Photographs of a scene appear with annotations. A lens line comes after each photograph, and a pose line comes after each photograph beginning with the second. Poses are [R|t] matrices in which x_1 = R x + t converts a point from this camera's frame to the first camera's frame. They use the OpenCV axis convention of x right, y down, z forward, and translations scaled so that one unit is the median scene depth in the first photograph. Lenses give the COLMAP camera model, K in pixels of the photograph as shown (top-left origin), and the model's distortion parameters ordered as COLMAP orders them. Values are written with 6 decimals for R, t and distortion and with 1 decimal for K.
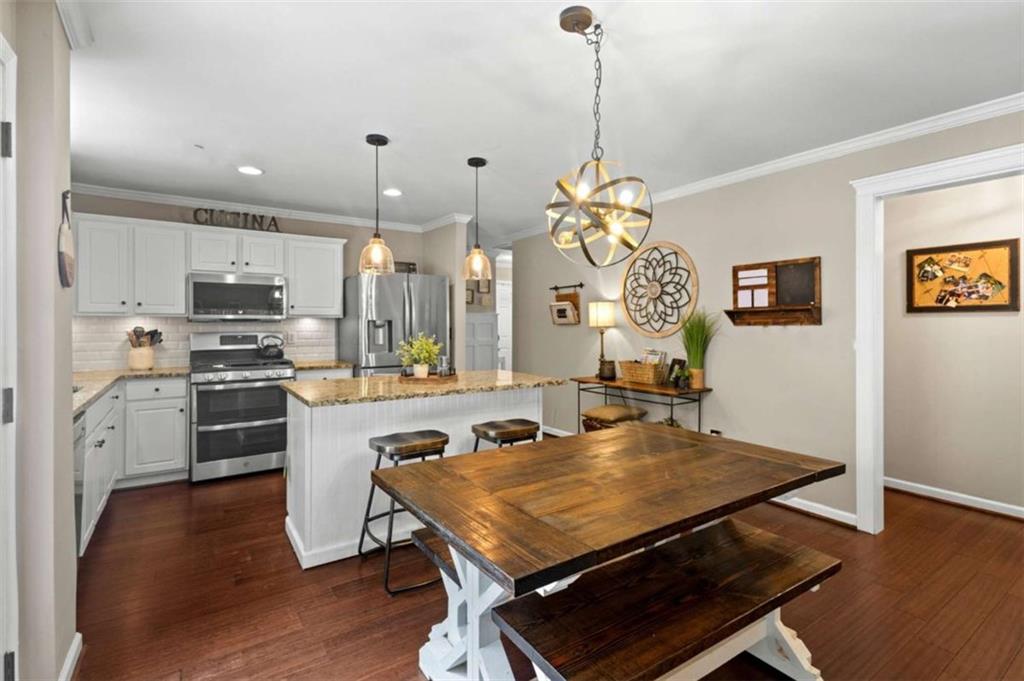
lens RADIAL K [[477.7, 0, 510.3], [0, 477.7, 330.2], [0, 0, 1]] dist [0.000886, 0.000444]
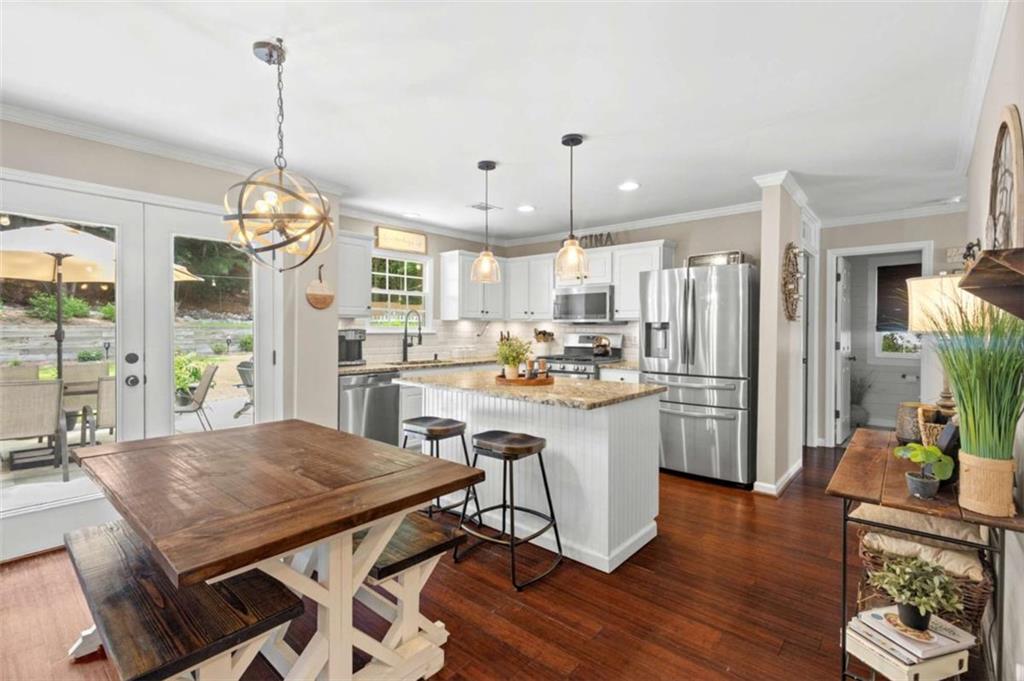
lens RADIAL K [[470.7, 0, 512.4], [0, 470.7, 332.3], [0, 0, 1]] dist [-0.000196, -0.000003]
pose [[0.253595, 0.019236, -0.967119, 0.581937], [-0.009957, 0.999801, 0.017275, -0.017283], [0.967259, 0.005249, 0.253736, 0.528485]]
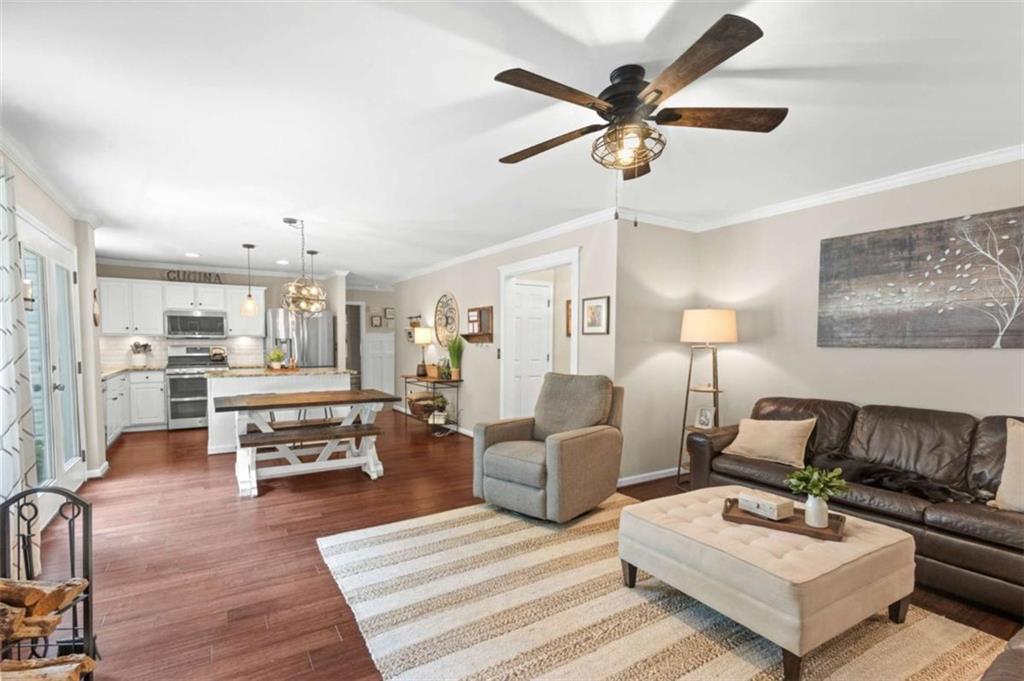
lens RADIAL K [[477.7, 0, 511.9], [0, 477.7, 373.5], [0, 0, 1]] dist [0.000886, 0.000444]
pose [[0.999522, 0.007623, -0.029973, 0.599265], [-0.006003, 0.998535, 0.053771, 0.005684], [0.030339, -0.053565, 0.998103, -0.655686]]
